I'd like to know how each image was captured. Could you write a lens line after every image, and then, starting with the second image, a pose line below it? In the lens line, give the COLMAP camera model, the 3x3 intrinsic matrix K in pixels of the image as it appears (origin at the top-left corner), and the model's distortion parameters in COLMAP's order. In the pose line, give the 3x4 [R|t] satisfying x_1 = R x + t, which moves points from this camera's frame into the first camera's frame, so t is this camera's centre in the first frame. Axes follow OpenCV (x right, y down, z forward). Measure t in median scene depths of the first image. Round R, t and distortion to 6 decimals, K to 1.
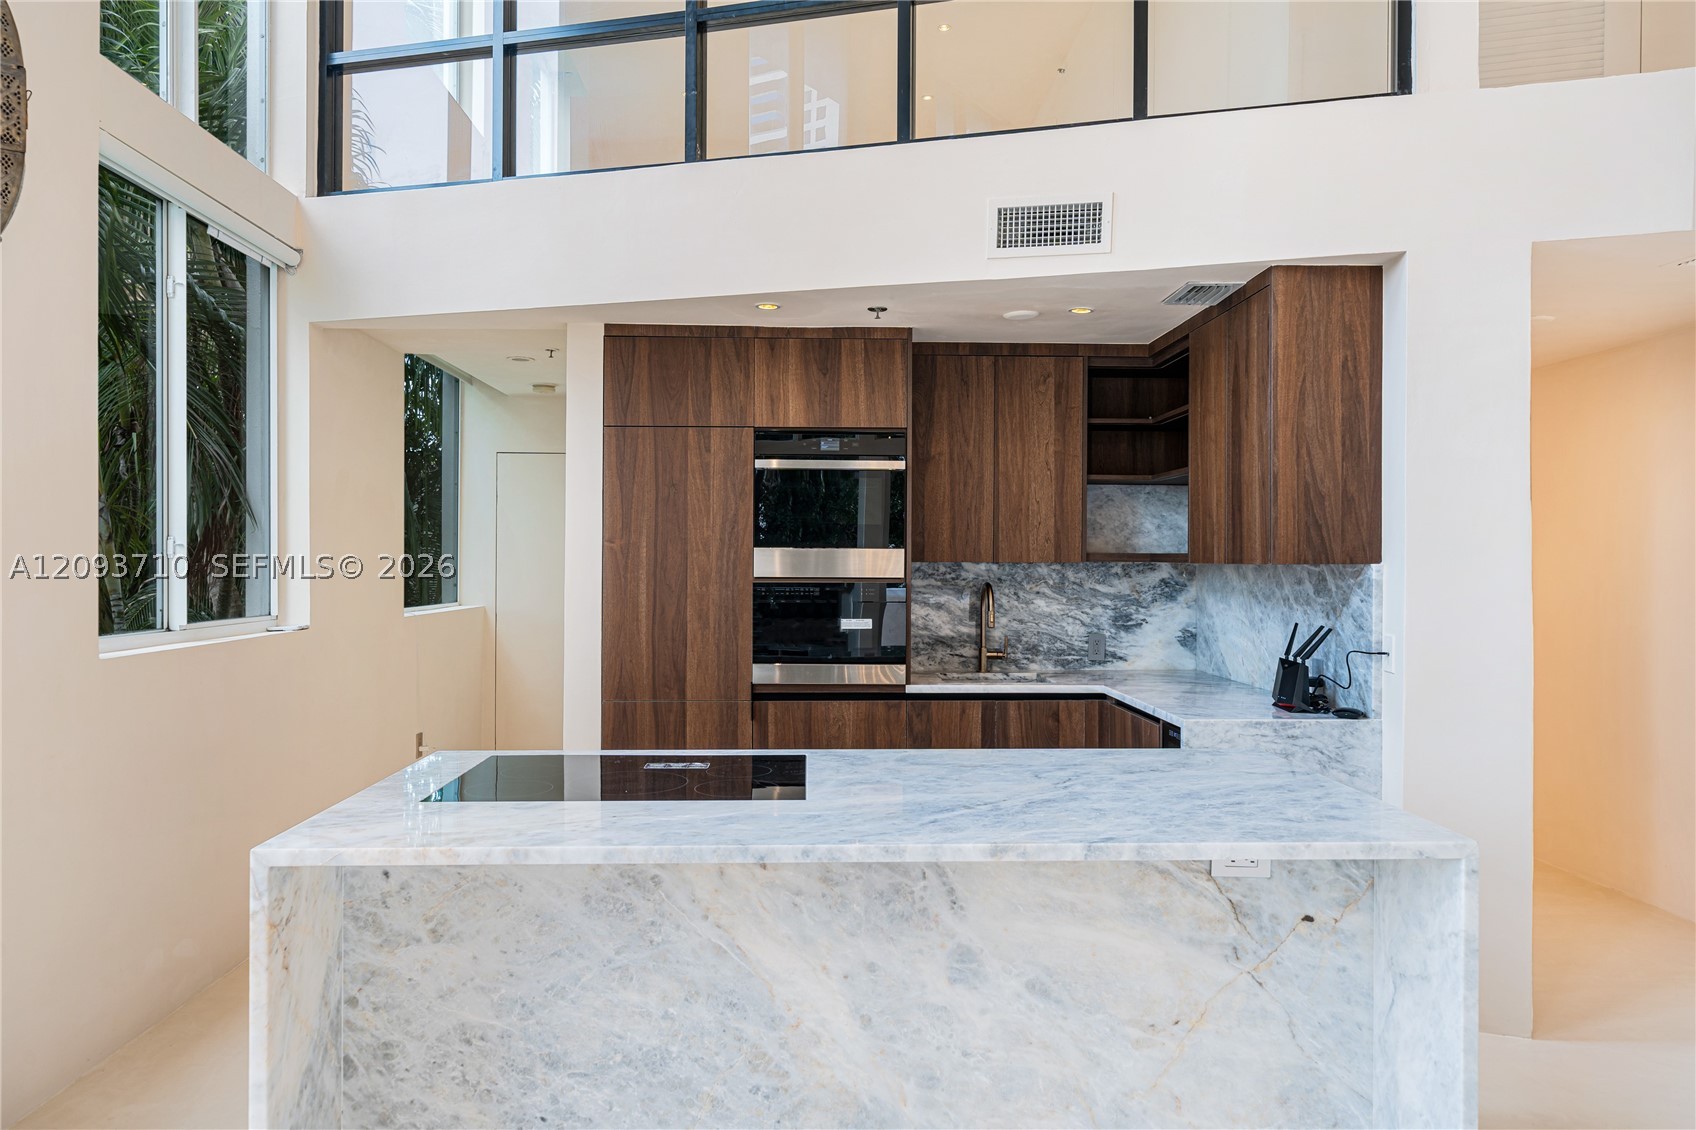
lens RADIAL K [[1138.1, 0, 858.8], [0, 1138.1, 565.9], [0, 0, 1]] dist [-0.003035, -0.000592]
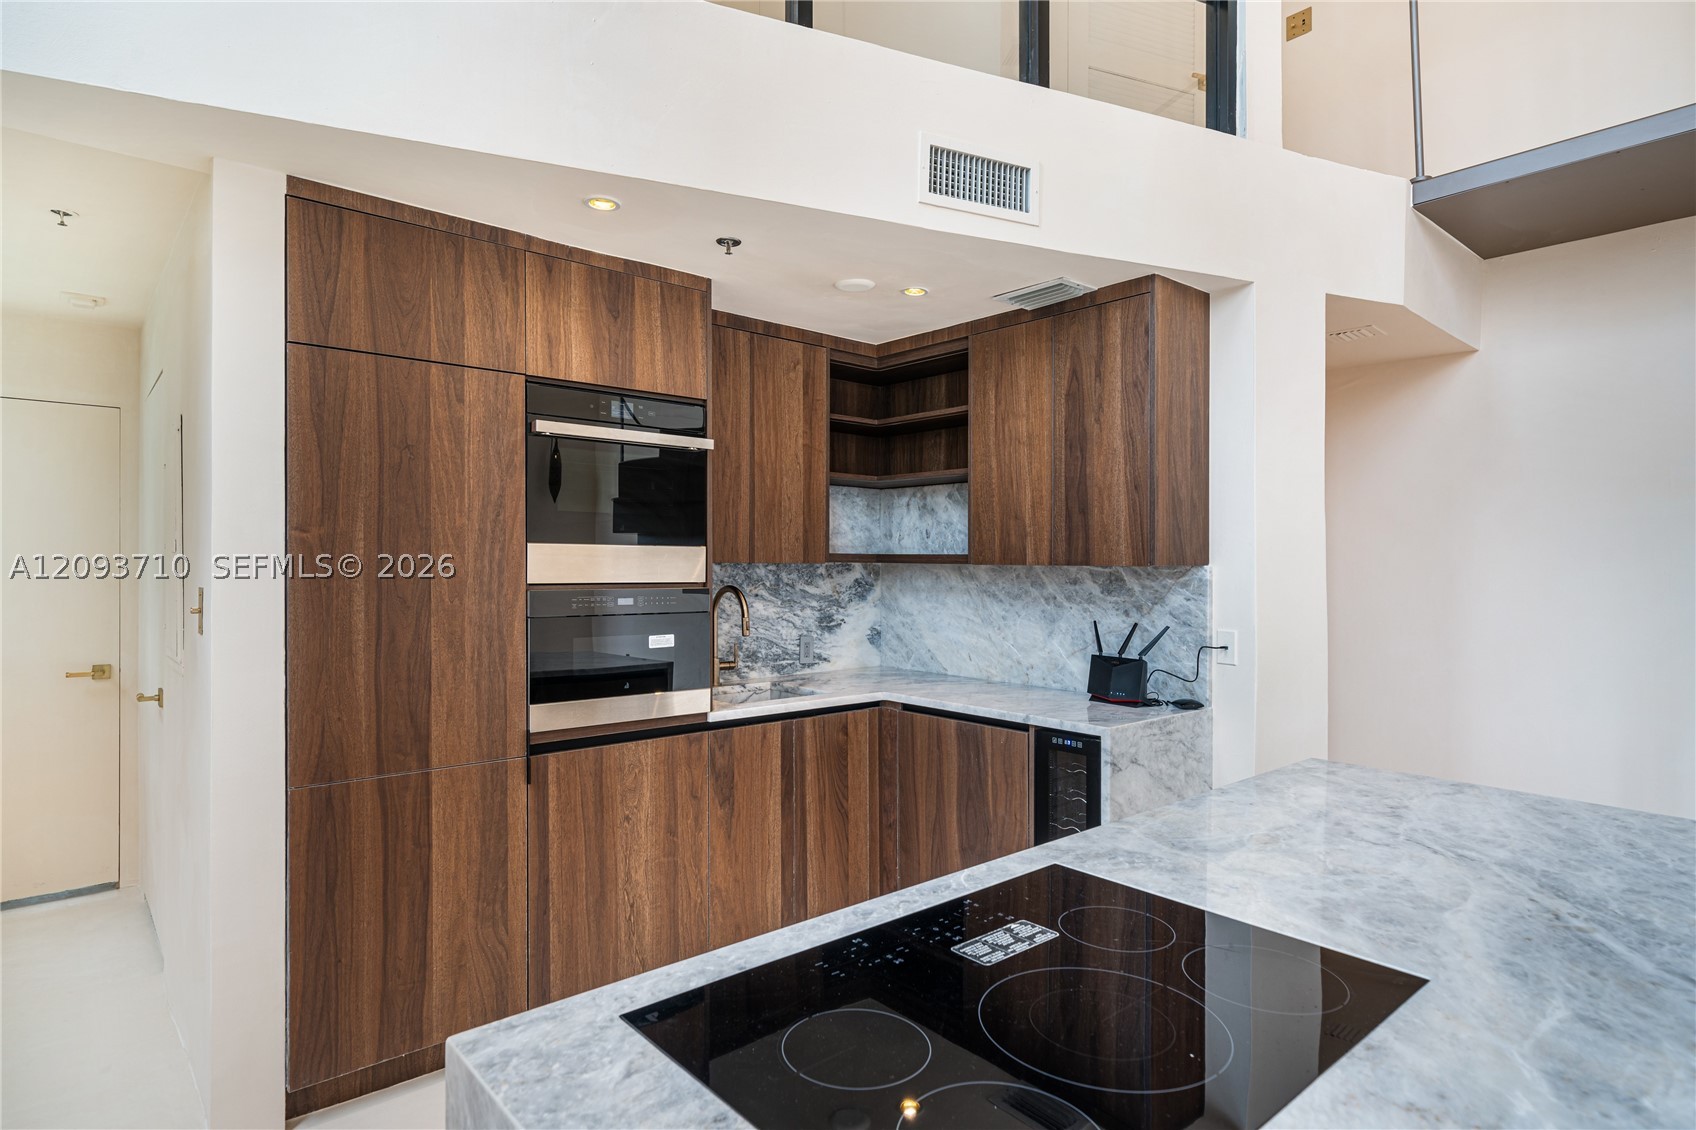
lens RADIAL K [[922.8, 0, 850.4], [0, 922.8, 568.9], [0, 0, 1]] dist [0.003938, 0.000034]
pose [[0.784516, -0.003867, 0.620097, -0.294434], [0.000042, 0.999981, 0.006182, -0.003238], [-0.620109, -0.004824, 0.784501, 0.417506]]
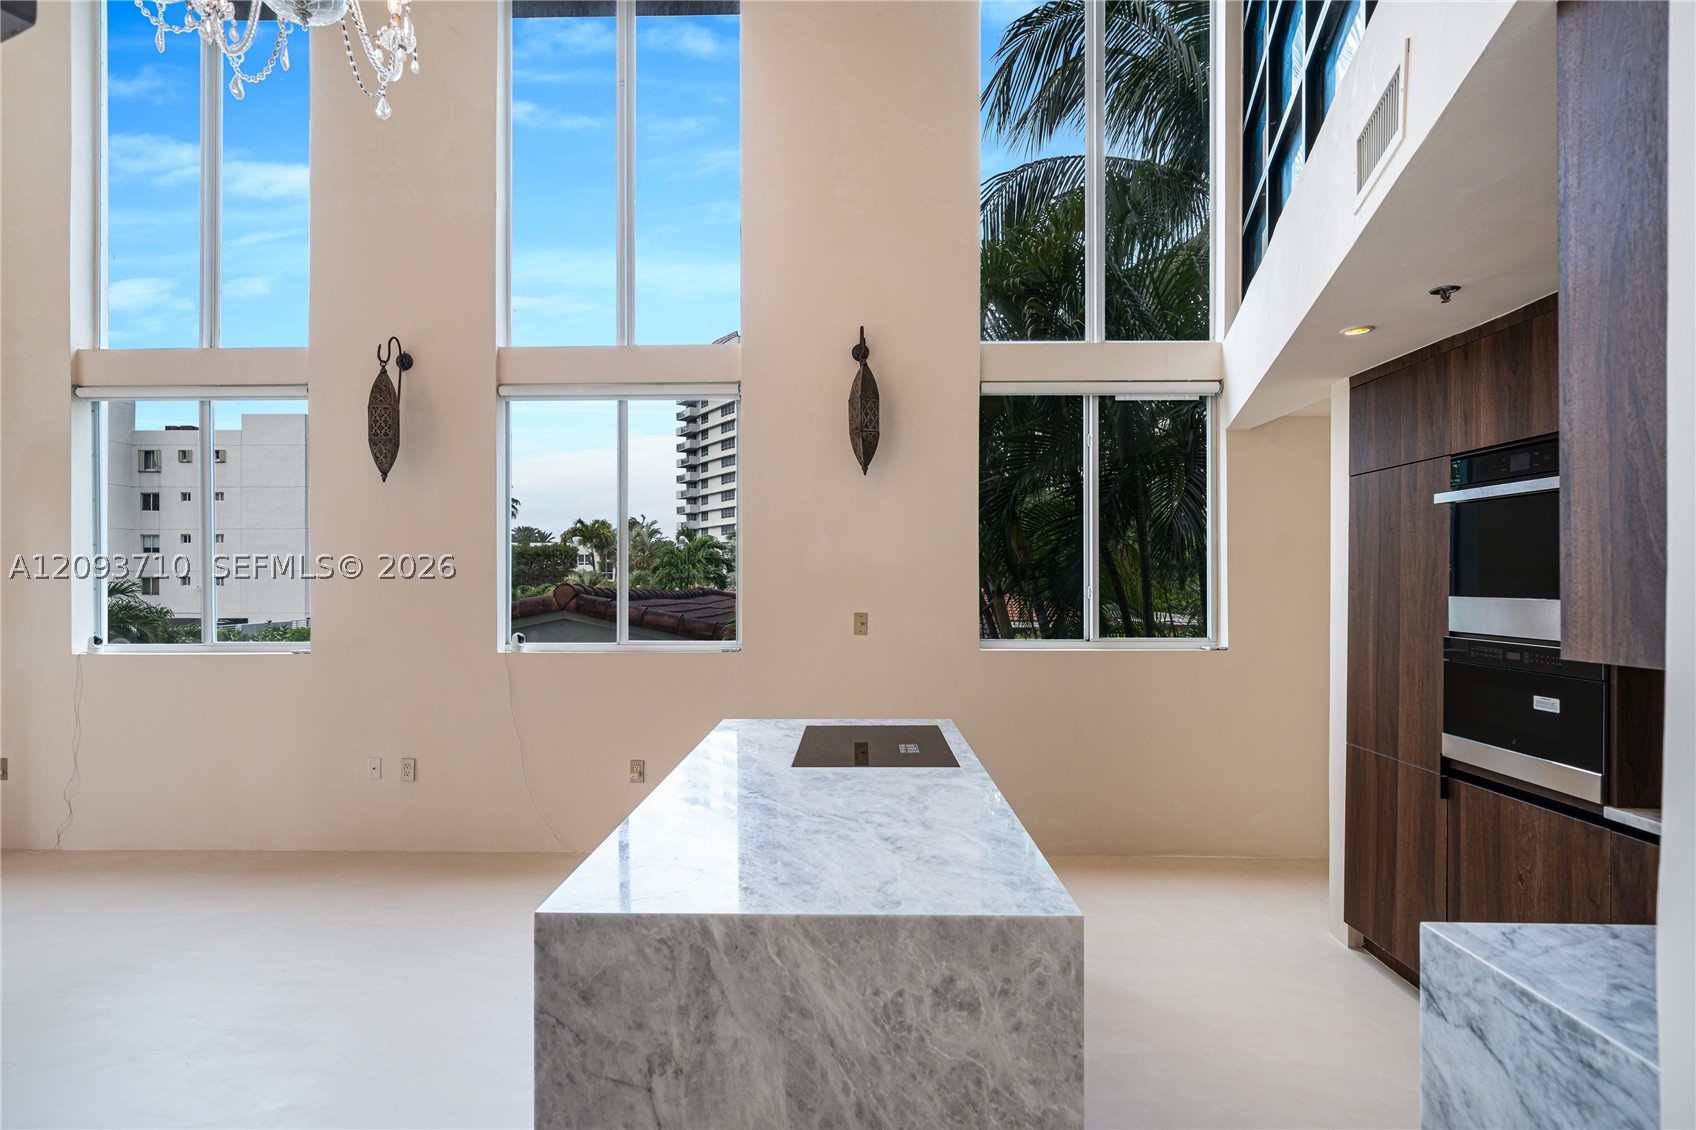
lens RADIAL K [[844.1, 0, 827.5], [0, 844.1, 579.6], [0, 0, 1]] dist [0.001698, -0.000450]
pose [[-0.089222, -0.003717, -0.996005, 0.580899], [-0.004148, 0.999986, -0.003360, -0.024651], [0.996003, 0.003832, -0.089236, 0.594546]]
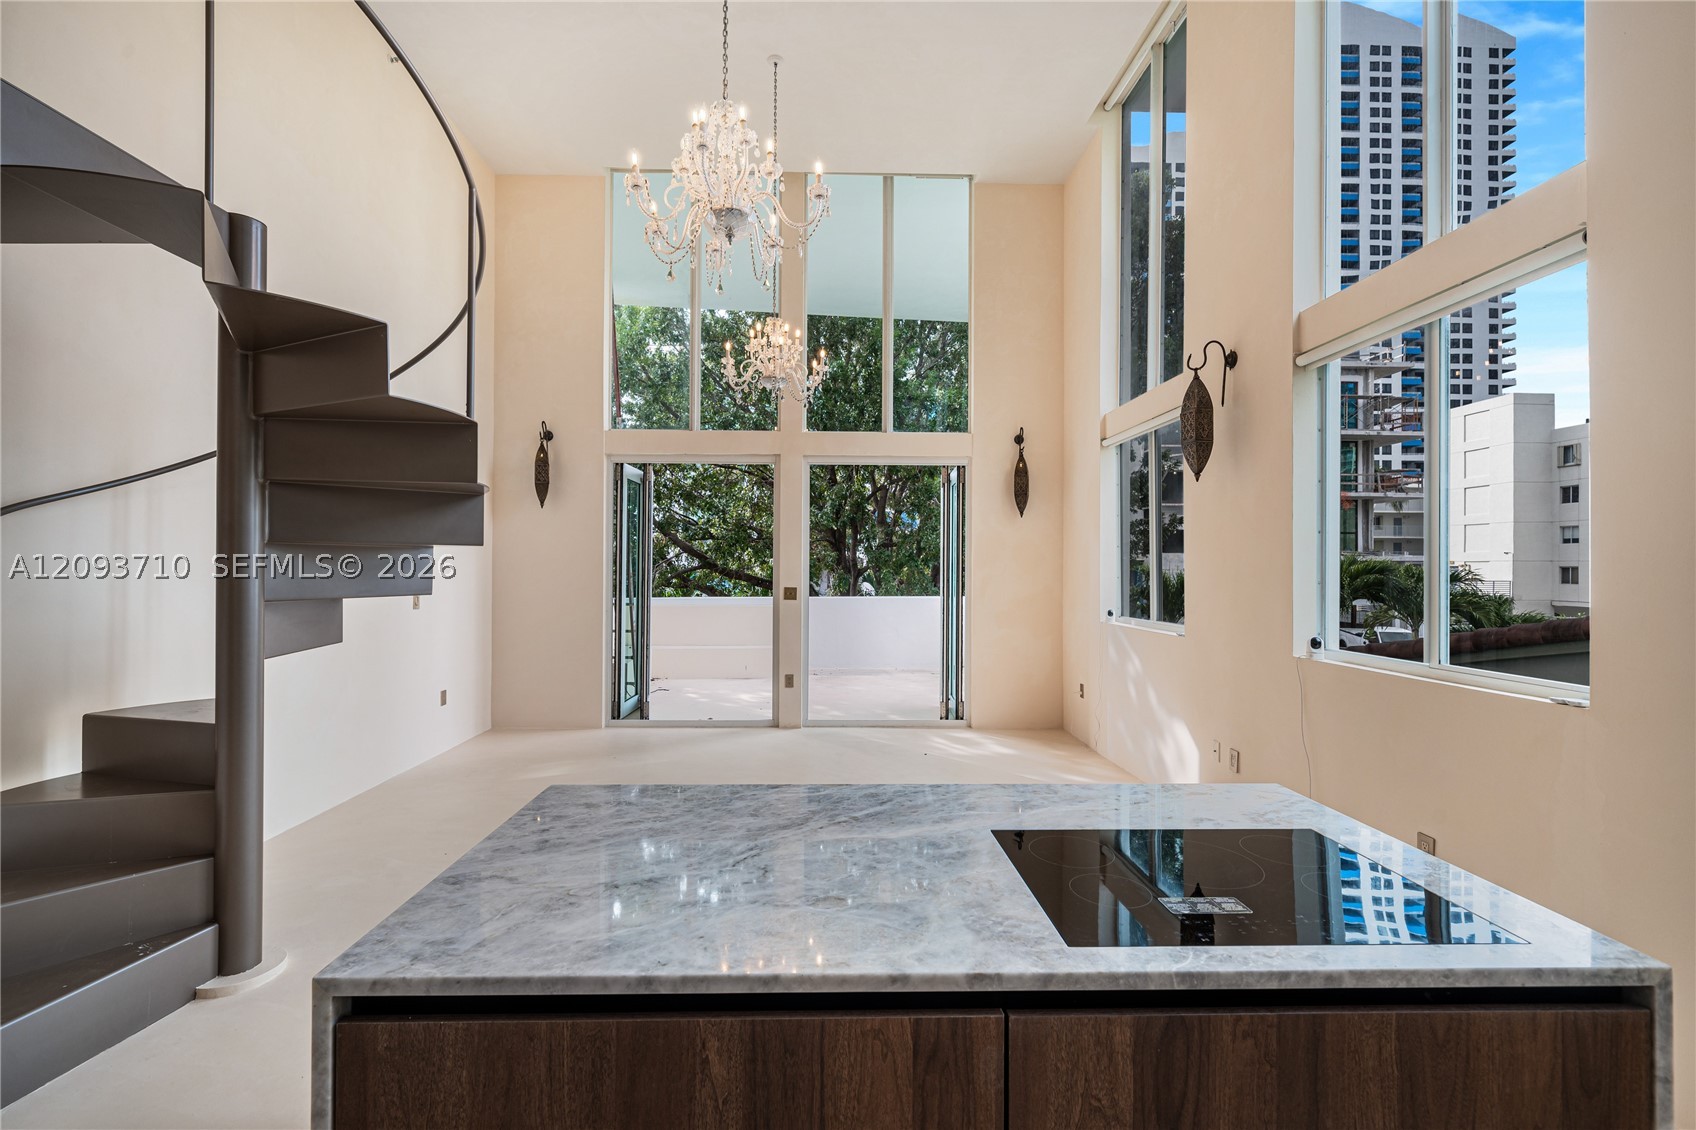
lens RADIAL K [[713.8, 0, 833.9], [0, 713.8, 564.5], [0, 0, 1]] dist [-0.001933, -0.000215]
pose [[-0.999296, -0.007412, 0.036765, 0.051614], [-0.007336, 0.999971, 0.002202, -0.035313], [-0.036781, 0.001931, -0.999321, 0.902347]]
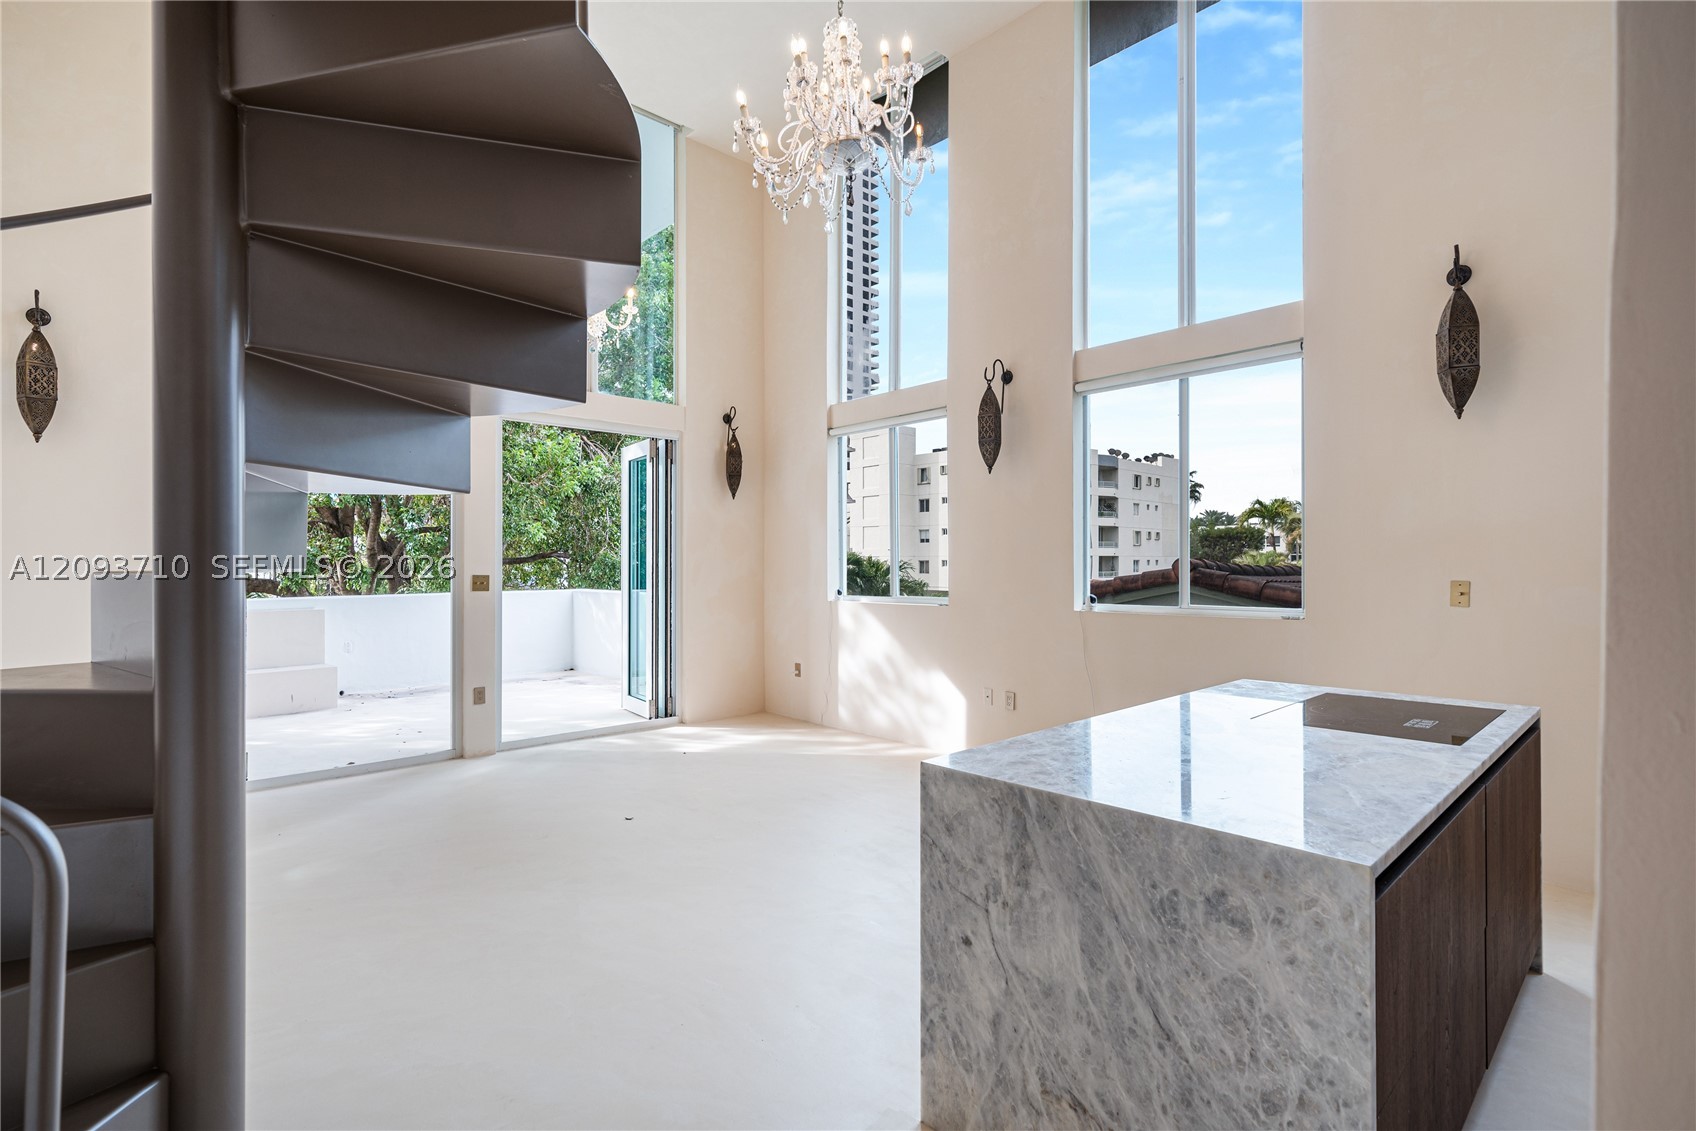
lens RADIAL K [[789.0, 0, 834.3], [0, 789.0, 563.0], [0, 0, 1]] dist [0.001014, -0.000488]
pose [[-0.775479, -0.003011, -0.631367, 0.574930], [-0.003687, 0.999993, -0.000241, -0.003843], [0.631363, 0.002140, -0.775485, 0.767068]]
